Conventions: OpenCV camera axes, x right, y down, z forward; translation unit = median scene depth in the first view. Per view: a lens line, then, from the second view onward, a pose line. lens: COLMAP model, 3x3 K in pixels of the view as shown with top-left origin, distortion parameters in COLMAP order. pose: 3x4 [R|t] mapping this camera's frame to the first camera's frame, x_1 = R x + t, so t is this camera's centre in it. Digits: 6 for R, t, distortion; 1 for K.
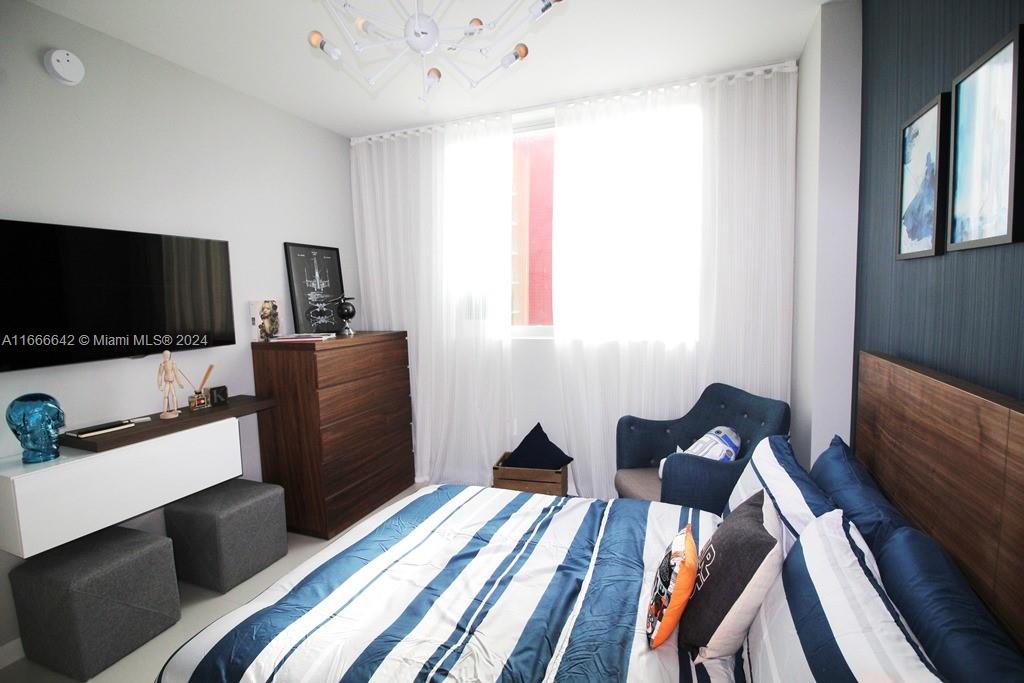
lens RADIAL K [[458.2, 0, 512.0], [0, 458.2, 341.5], [0, 0, 1]] dist [0.001517, 0.000171]
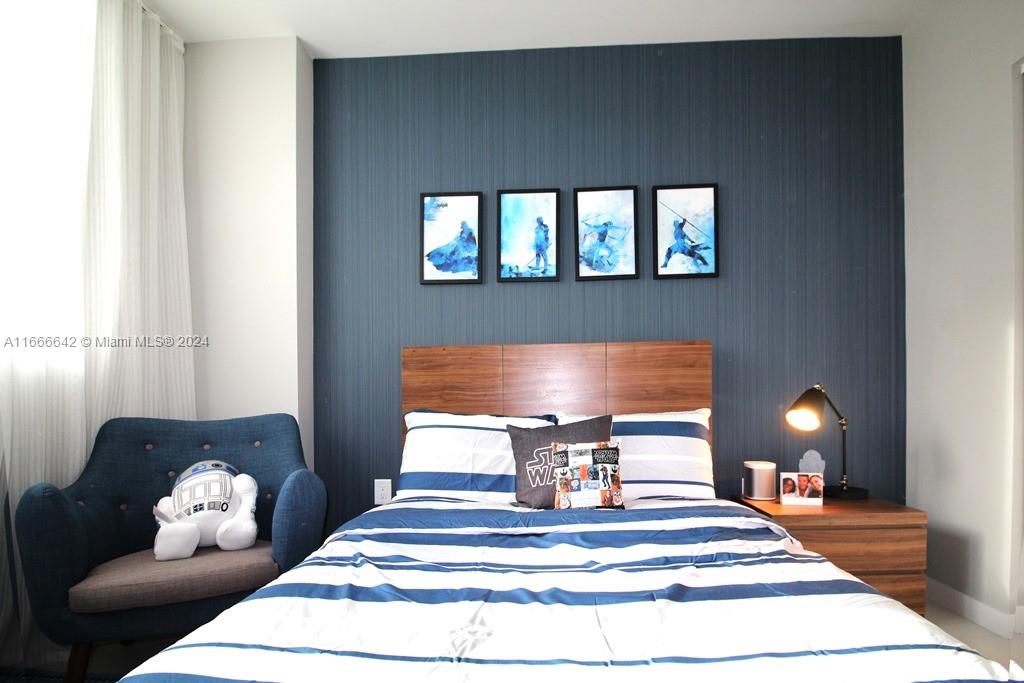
lens RADIAL K [[458.2, 0, 512.0], [0, 458.2, 341.5], [0, 0, 1]] dist [0.001517, 0.000171]
pose [[-0.342039, 0.057787, 0.937907, -0.694730], [0.109065, 0.993803, -0.021456, 0.082287], [-0.933335, 0.094954, -0.346222, 1.398295]]
